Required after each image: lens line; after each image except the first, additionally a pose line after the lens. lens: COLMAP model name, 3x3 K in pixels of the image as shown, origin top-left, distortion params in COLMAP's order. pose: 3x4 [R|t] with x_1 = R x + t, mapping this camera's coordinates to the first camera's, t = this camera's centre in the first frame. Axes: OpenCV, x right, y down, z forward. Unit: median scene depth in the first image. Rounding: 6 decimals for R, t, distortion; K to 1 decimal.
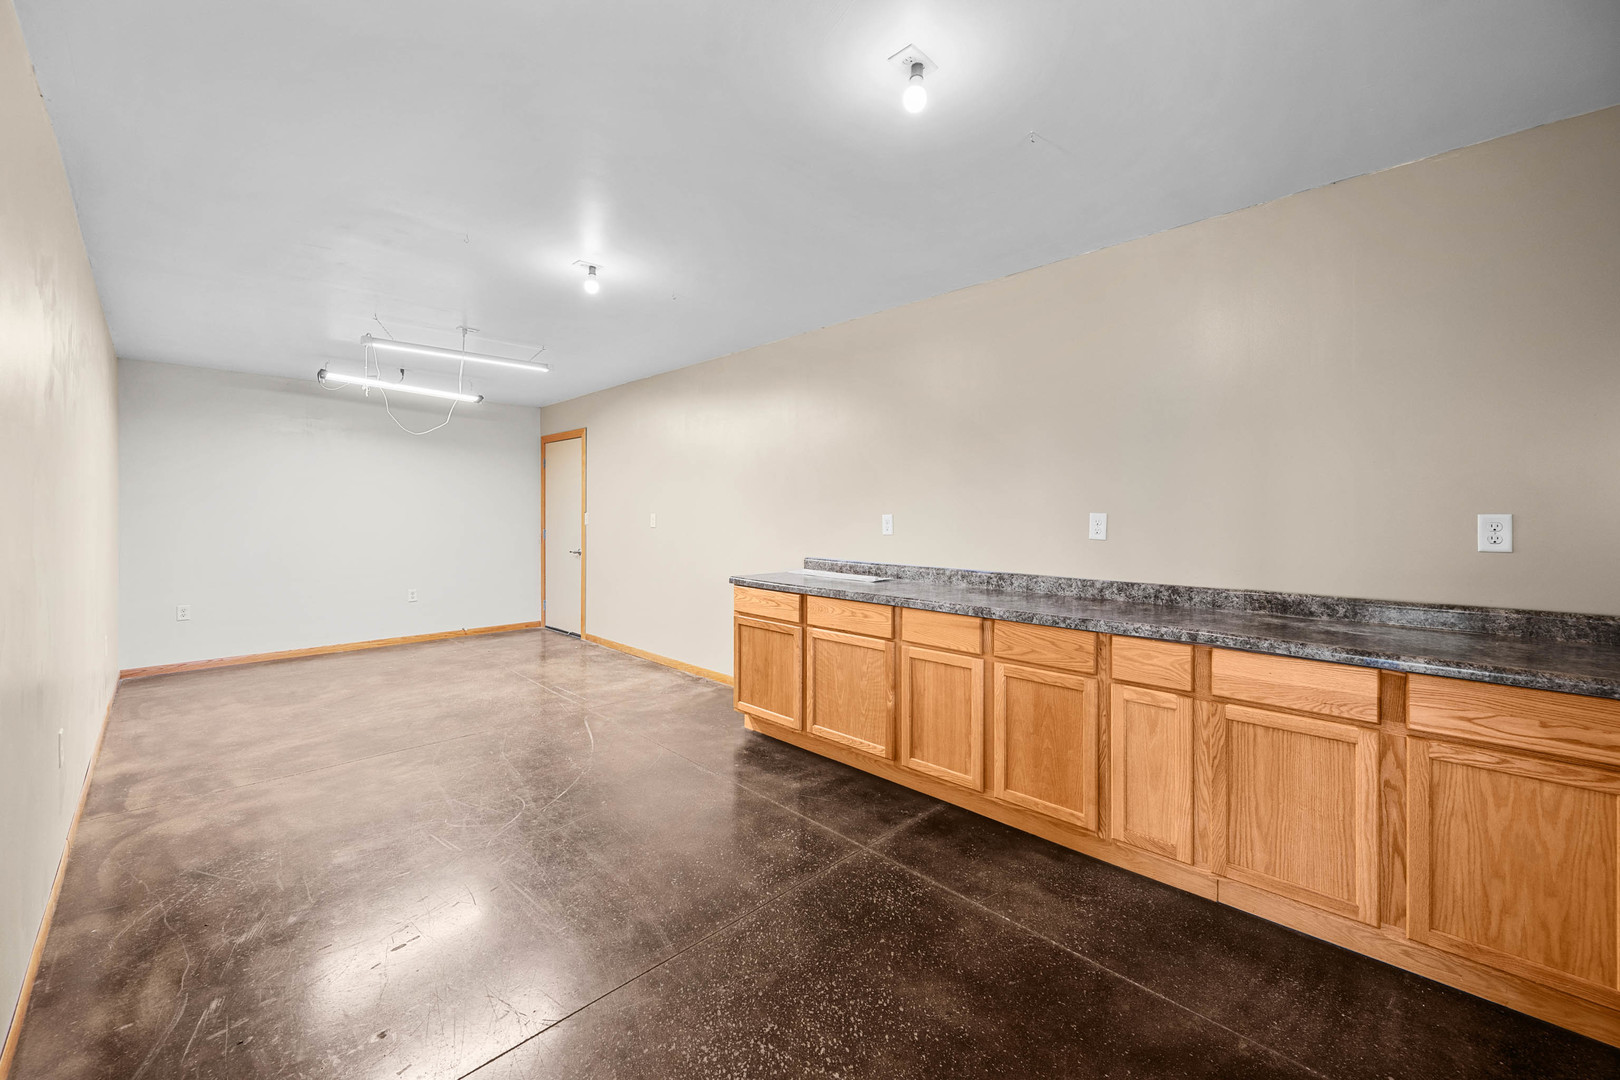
lens RADIAL K [[639.9, 0, 811.4], [0, 639.9, 533.9], [0, 0, 1]] dist [-0.002158, -0.000115]
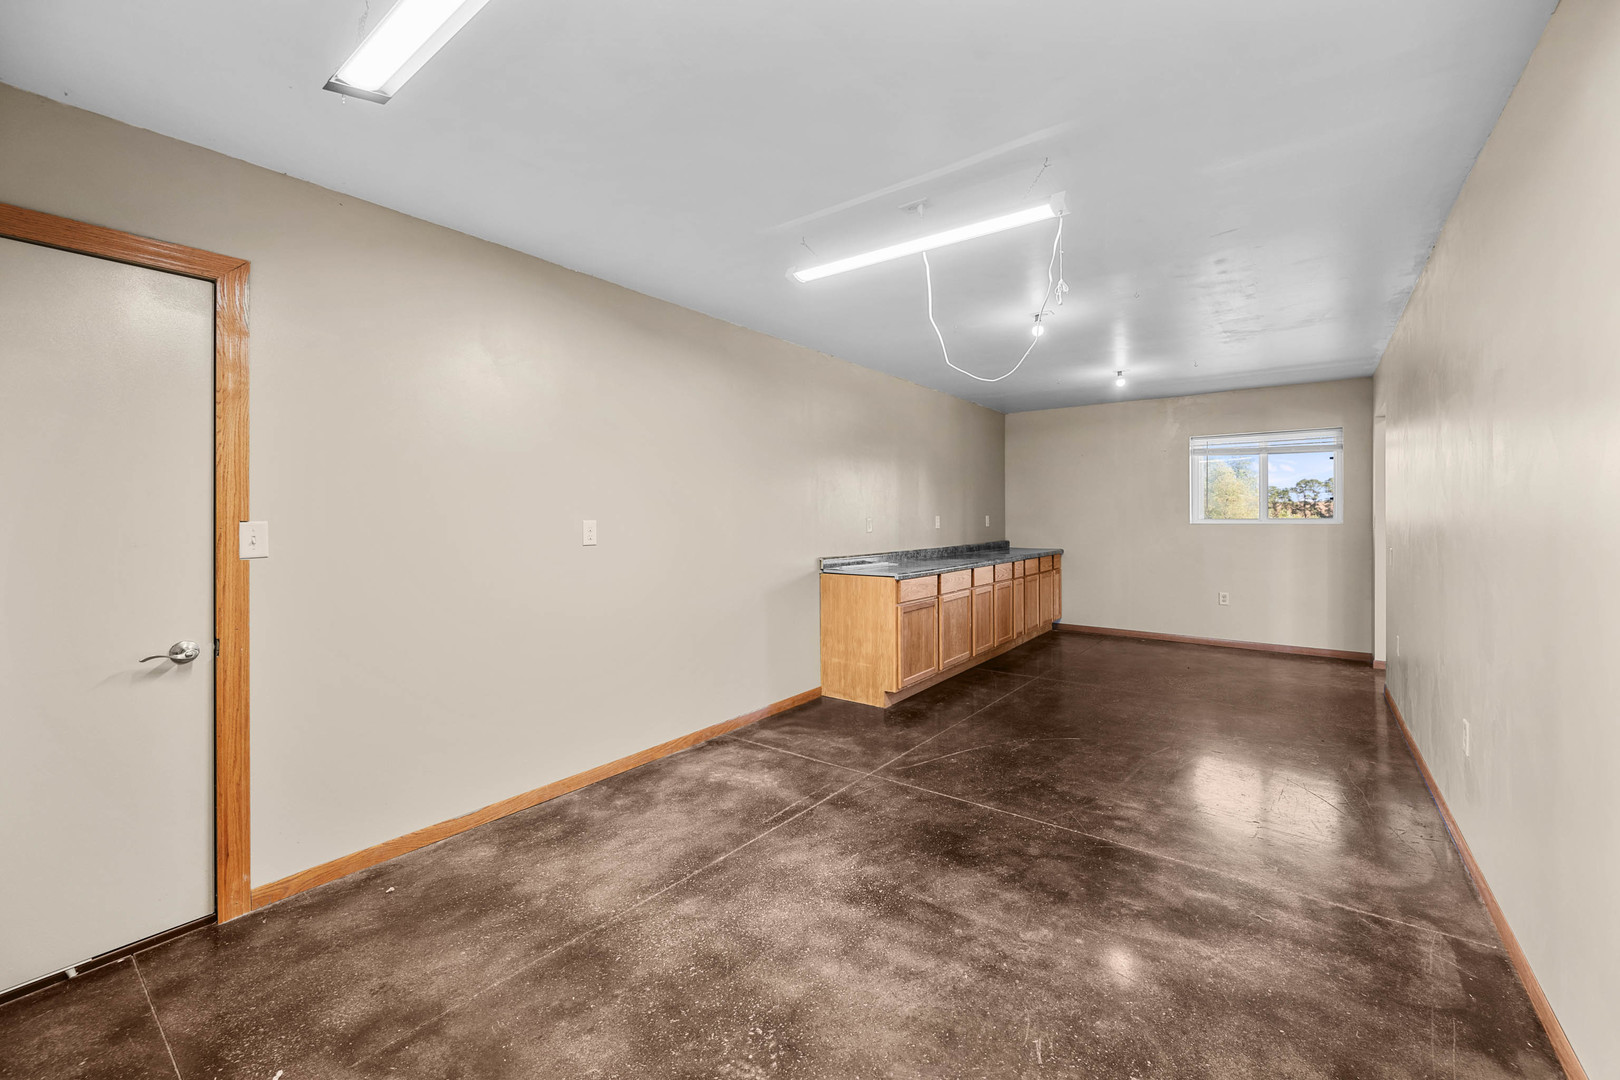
lens RADIAL K [[653.5, 0, 799.5], [0, 653.5, 524.9], [0, 0, 1]] dist [-0.000731, -0.000192]
pose [[-0.129835, -0.011469, 0.991469, -1.374819], [0.037667, 0.999154, 0.016491, -0.049694], [-0.990820, 0.039487, -0.129293, 1.450670]]
